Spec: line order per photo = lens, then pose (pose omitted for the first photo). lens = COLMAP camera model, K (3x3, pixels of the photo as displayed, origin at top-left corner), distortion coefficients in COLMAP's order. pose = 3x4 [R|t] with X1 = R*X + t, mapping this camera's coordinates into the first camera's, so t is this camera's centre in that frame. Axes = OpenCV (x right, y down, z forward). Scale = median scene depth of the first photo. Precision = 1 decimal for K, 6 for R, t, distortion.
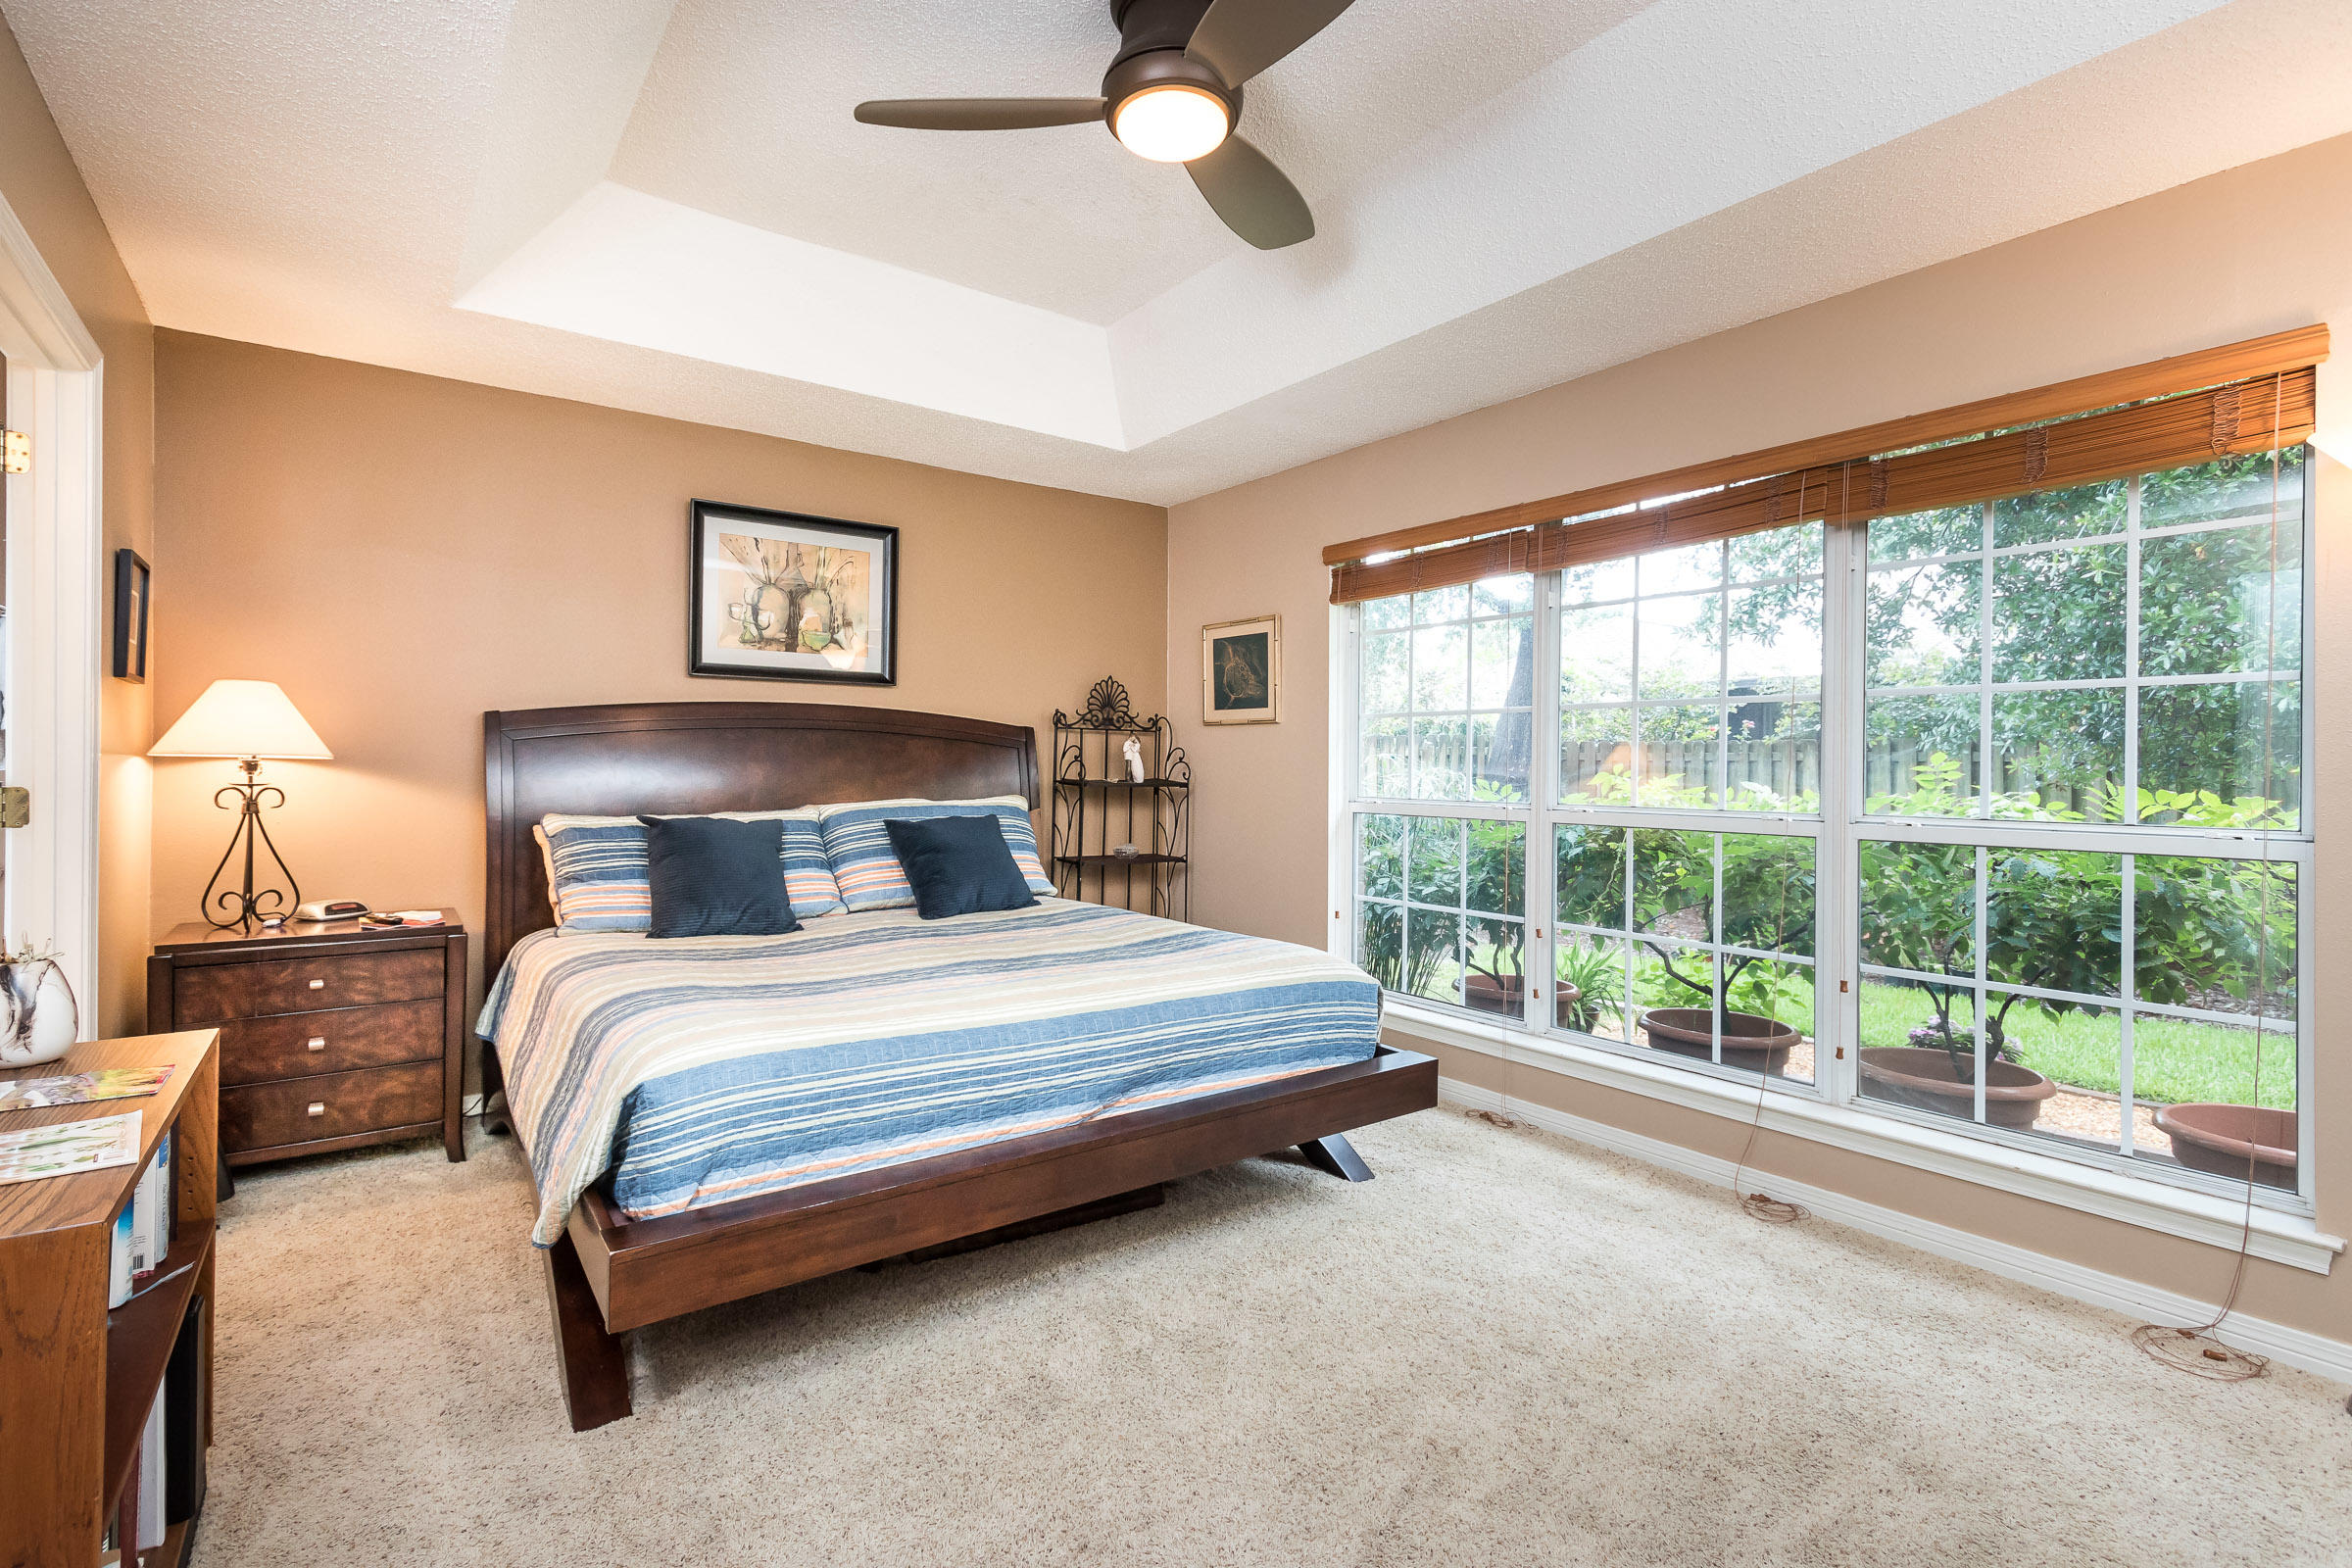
lens RADIAL K [[1063.4, 0, 1176.0], [0, 1063.4, 784.0], [0, 0, 1]] dist [-0.000446, -0.000090]
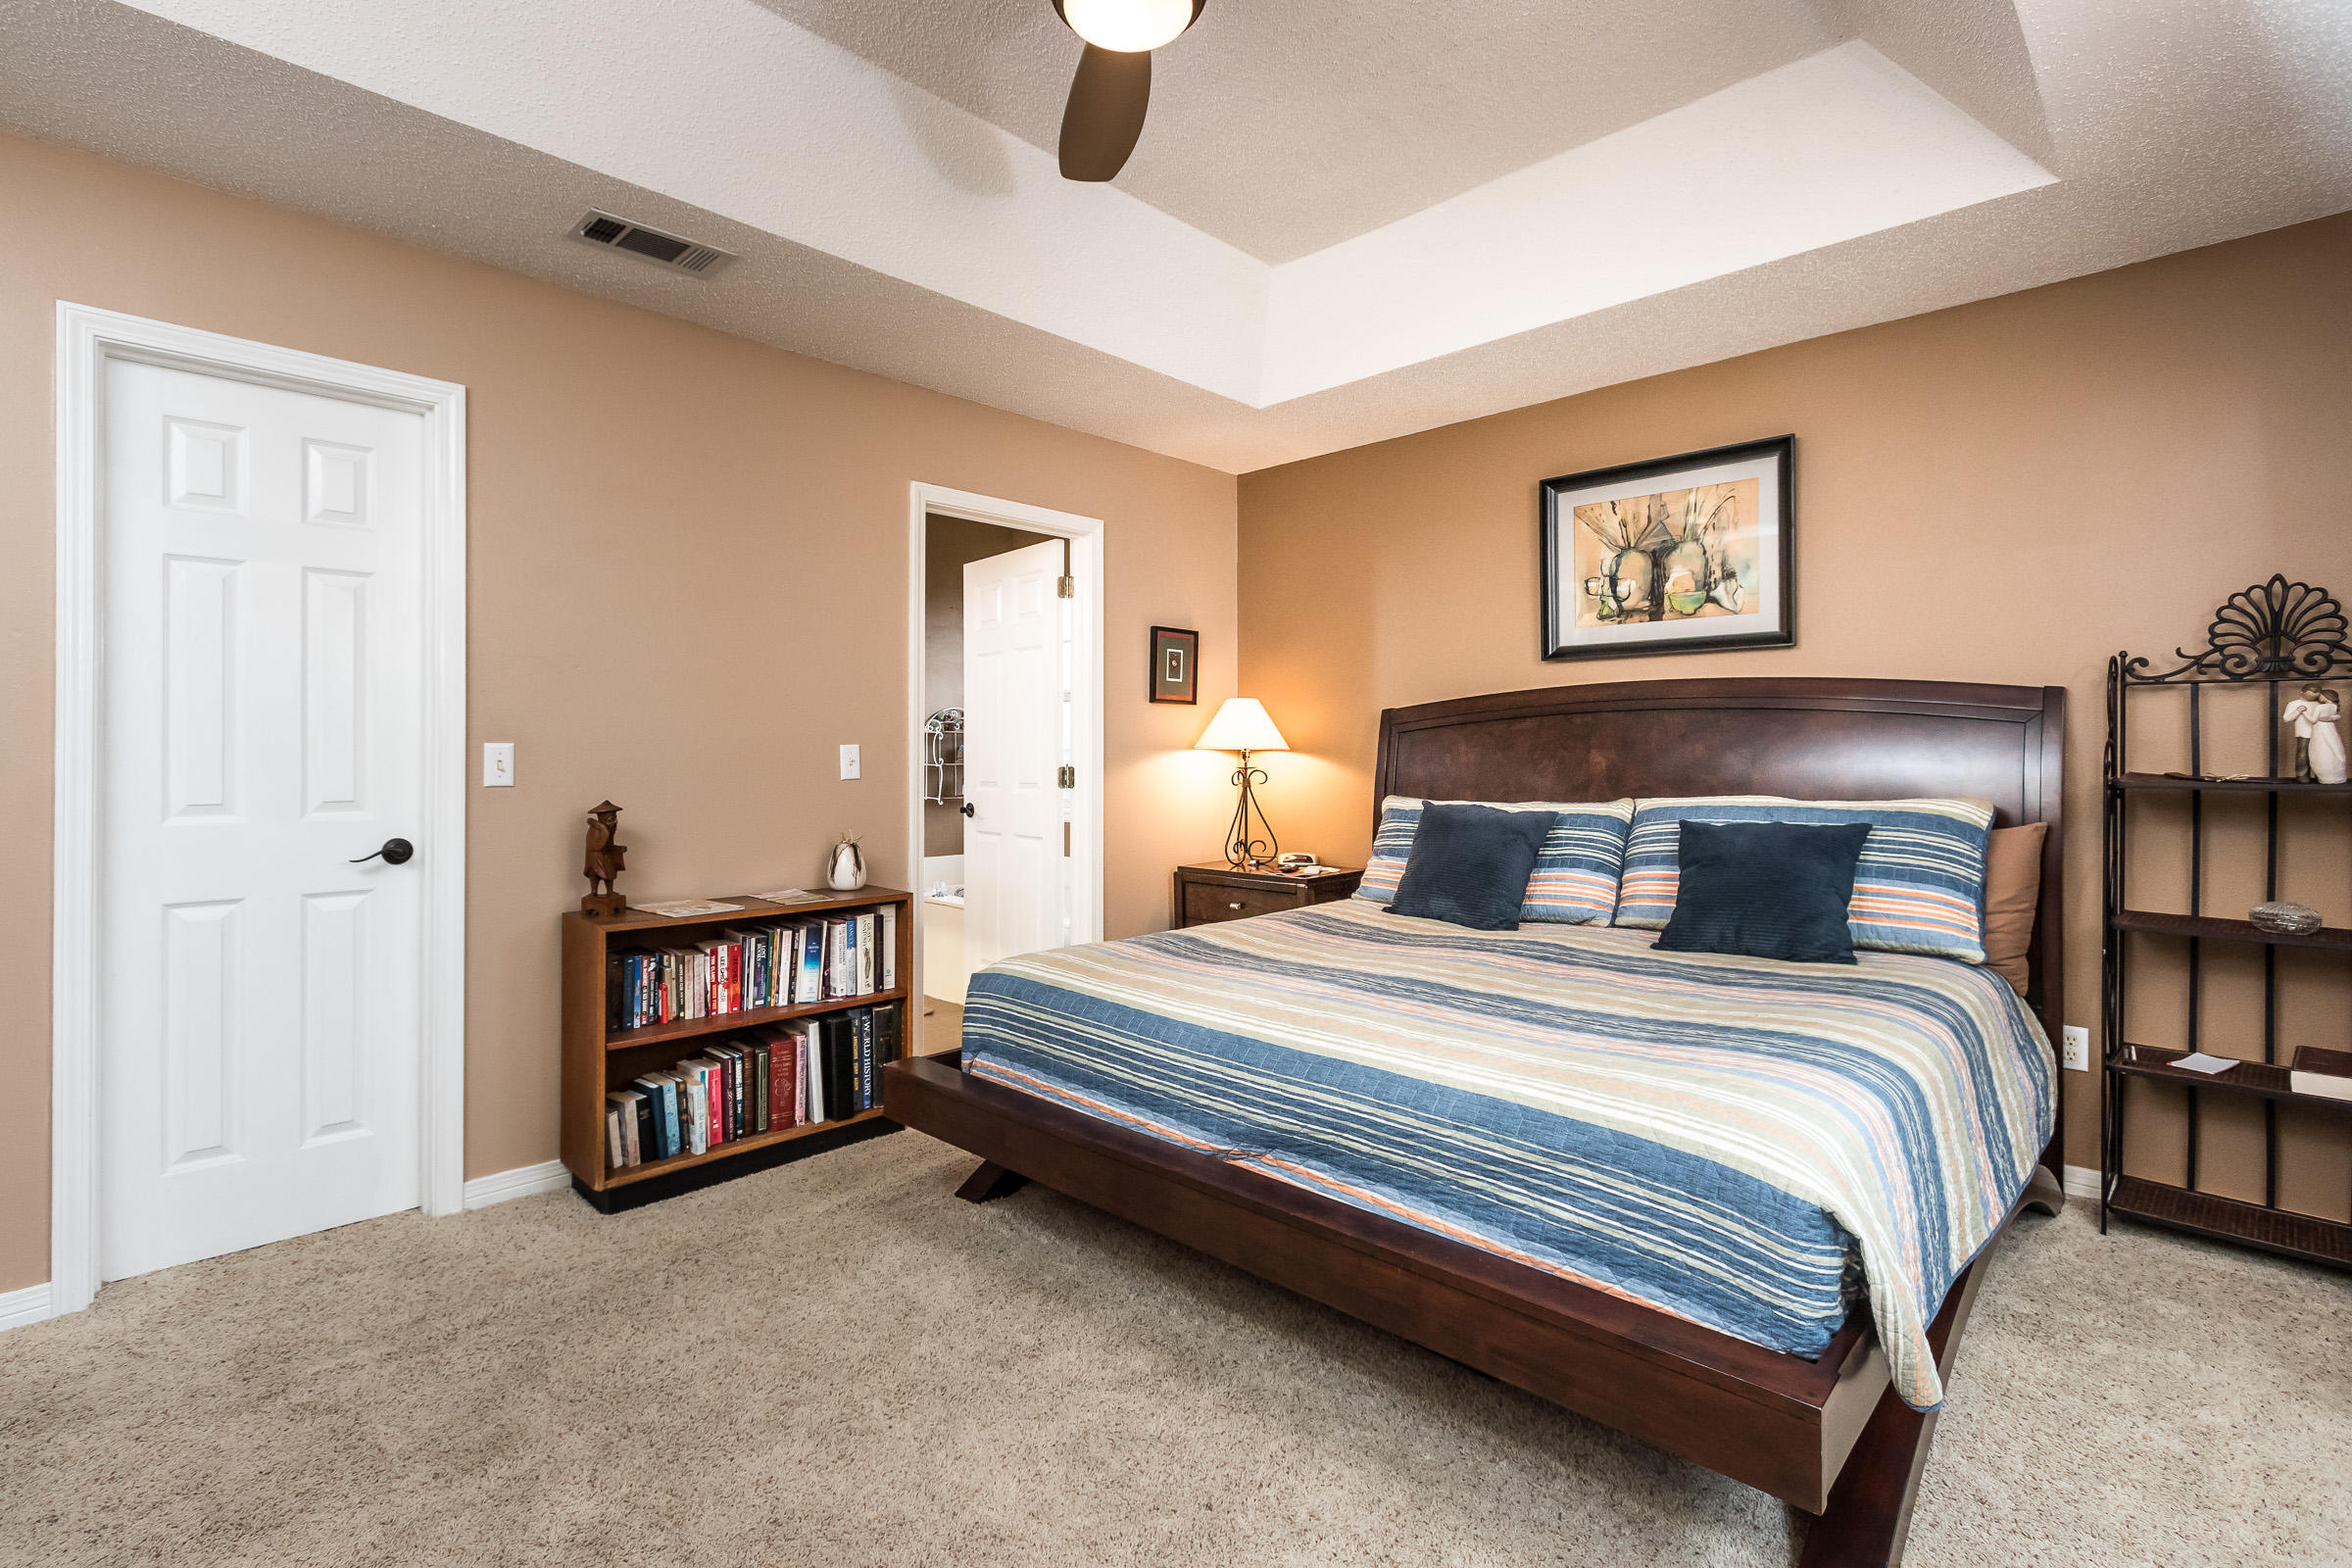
lens RADIAL K [[1112.4, 0, 1169.3], [0, 1112.4, 768.2], [0, 0, 1]] dist [0.001920, 0.000061]
pose [[0.164060, 0.006139, -0.986431, 0.474791], [-0.016488, 0.999858, 0.003480, -0.001785], [0.986313, 0.015693, 0.164137, 0.476580]]
